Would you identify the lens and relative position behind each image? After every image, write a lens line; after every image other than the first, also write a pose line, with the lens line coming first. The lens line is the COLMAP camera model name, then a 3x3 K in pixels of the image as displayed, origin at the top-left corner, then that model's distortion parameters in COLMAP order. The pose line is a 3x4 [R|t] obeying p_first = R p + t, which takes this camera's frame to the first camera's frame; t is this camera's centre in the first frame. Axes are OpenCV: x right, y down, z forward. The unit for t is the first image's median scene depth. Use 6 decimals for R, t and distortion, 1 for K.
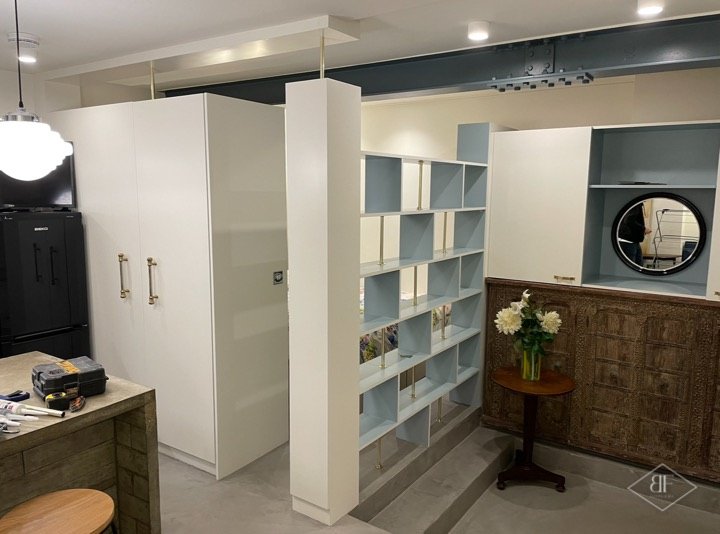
lens RADIAL K [[559.0, 0, 352.0], [0, 559.0, 266.7], [0, 0, 1]] dist [0.010158, 0.003157]
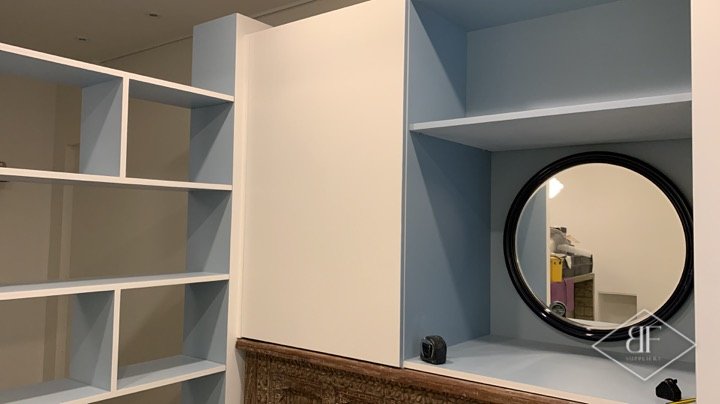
lens RADIAL K [[597.8, 0, 360.5], [0, 597.8, 166.4], [0, 0, 1]] dist [0.002871, 0.001744]
pose [[0.999228, 0.002640, -0.039186, 0.399158], [-0.011515, 0.973586, -0.228030, -0.007264], [0.037549, 0.228306, 0.972865, 0.547552]]
